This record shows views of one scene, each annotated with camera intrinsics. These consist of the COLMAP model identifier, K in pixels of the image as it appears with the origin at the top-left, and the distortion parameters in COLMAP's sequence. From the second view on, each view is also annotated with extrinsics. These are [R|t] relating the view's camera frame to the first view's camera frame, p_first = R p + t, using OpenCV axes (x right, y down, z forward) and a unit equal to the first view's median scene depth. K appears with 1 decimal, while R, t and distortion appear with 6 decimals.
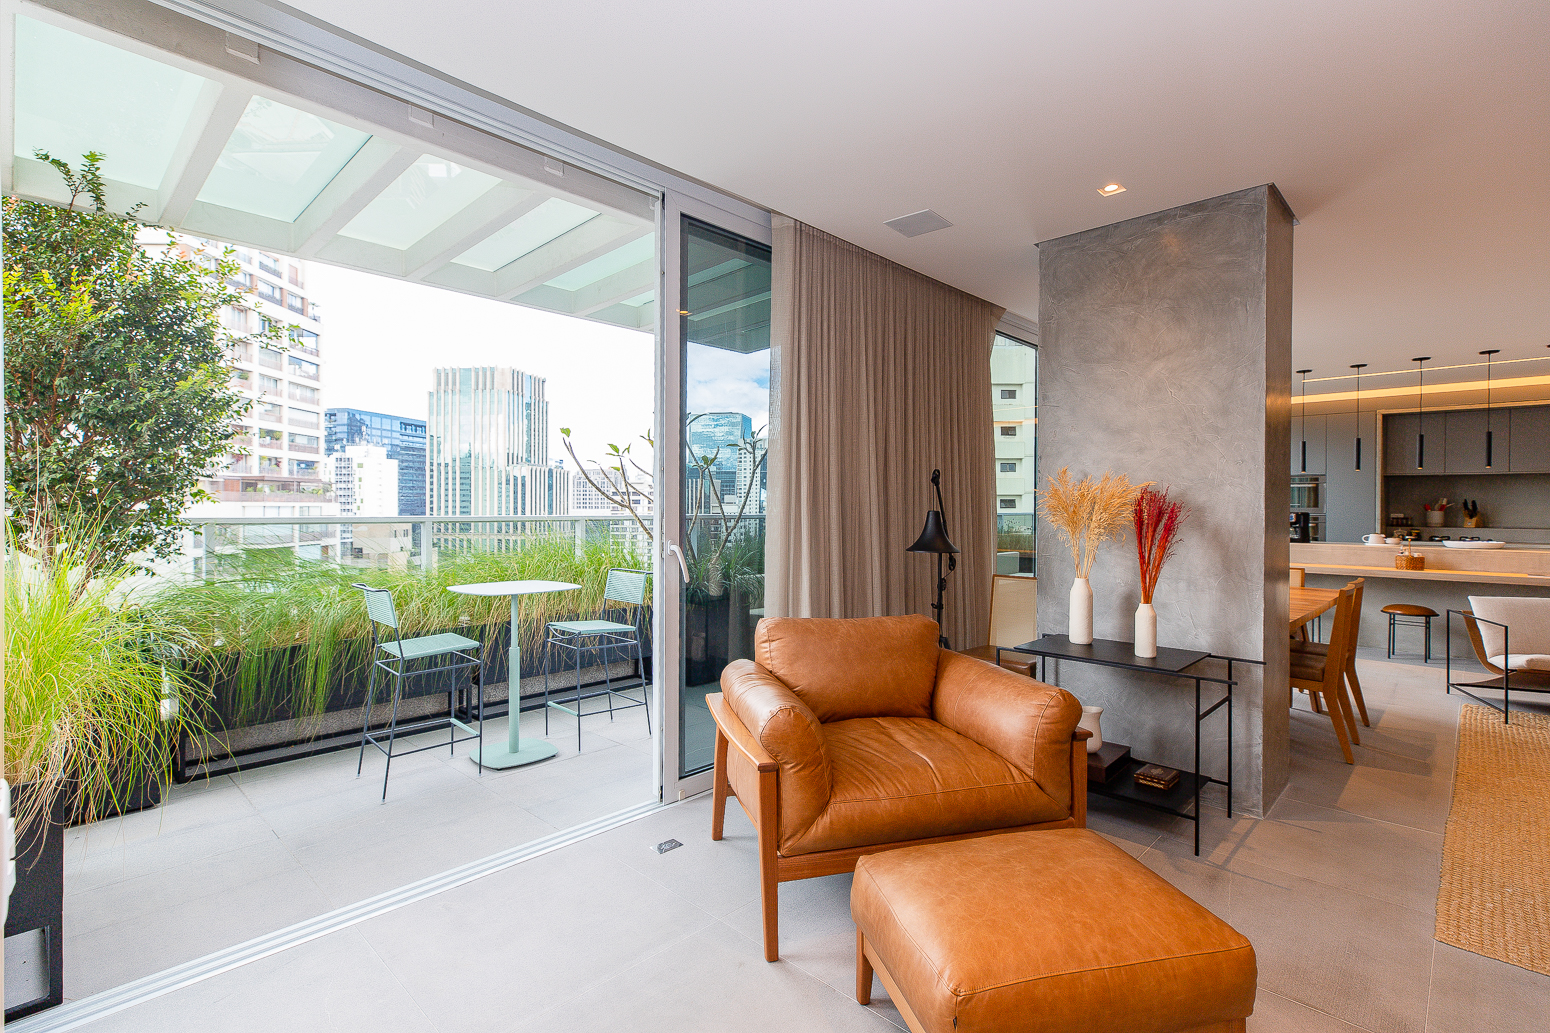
lens RADIAL K [[722.9, 0, 775.0], [0, 722.9, 516.5], [0, 0, 1]] dist [0.000783, 0.000068]
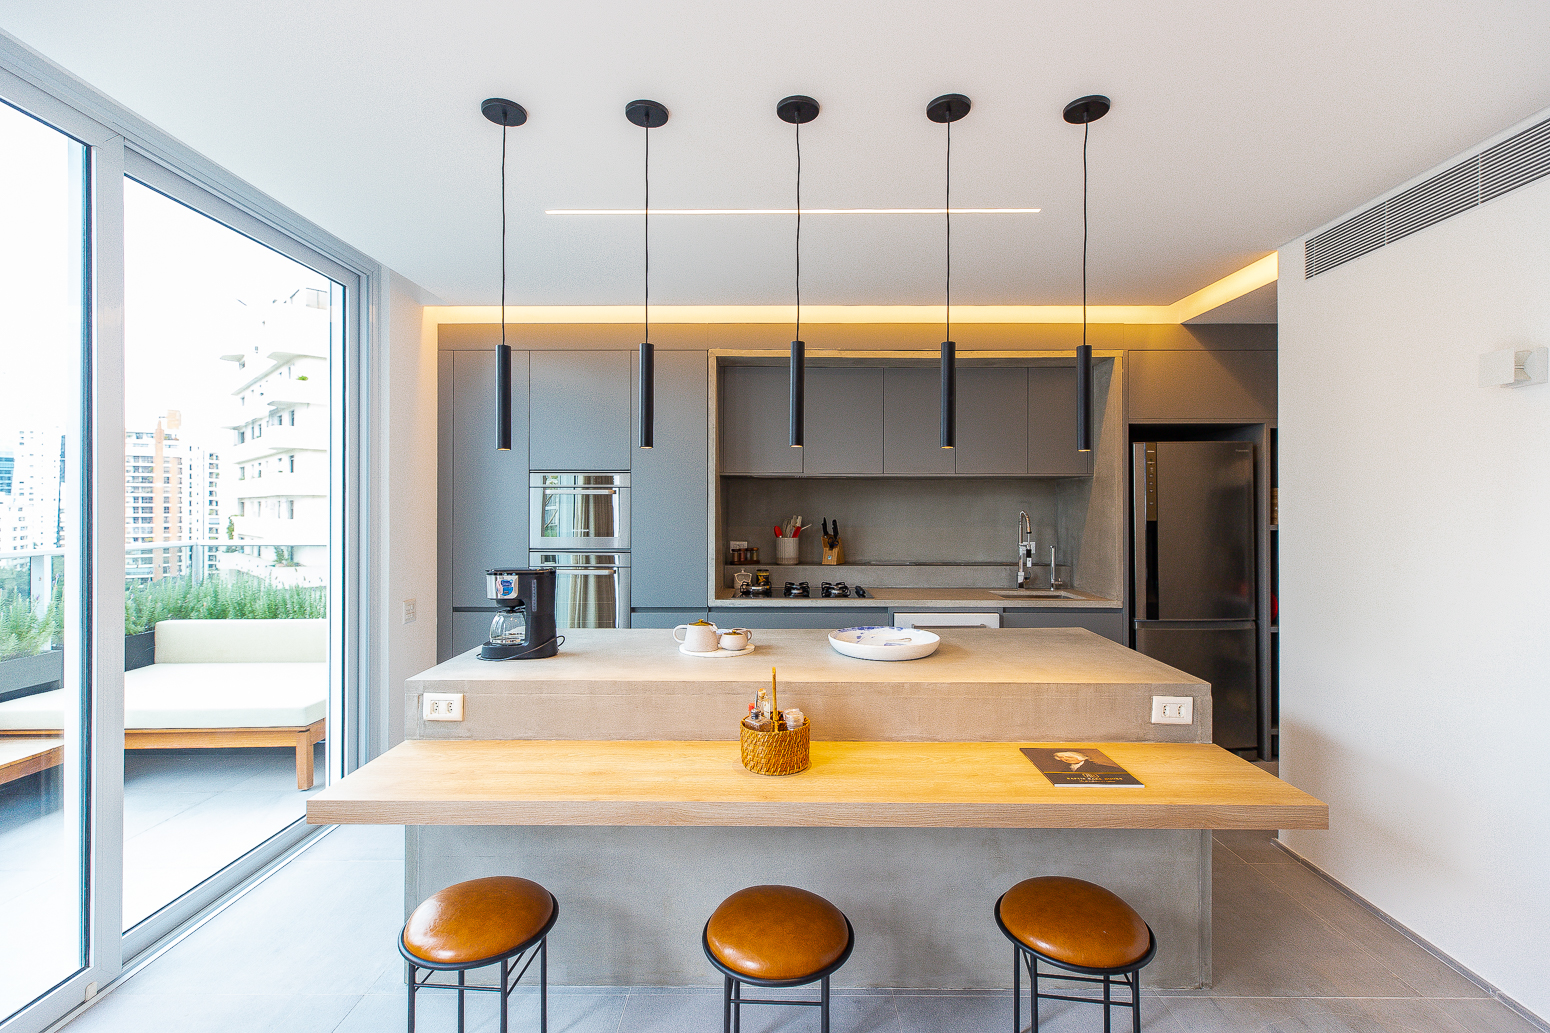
lens RADIAL K [[722.9, 0, 775.0], [0, 722.9, 516.5], [0, 0, 1]] dist [0.000783, 0.000068]
pose [[0.721242, -0.006620, 0.692651, 0.509181], [0.007374, 0.999971, 0.001879, -0.027003], [-0.692643, 0.003753, 0.721270, 0.596590]]
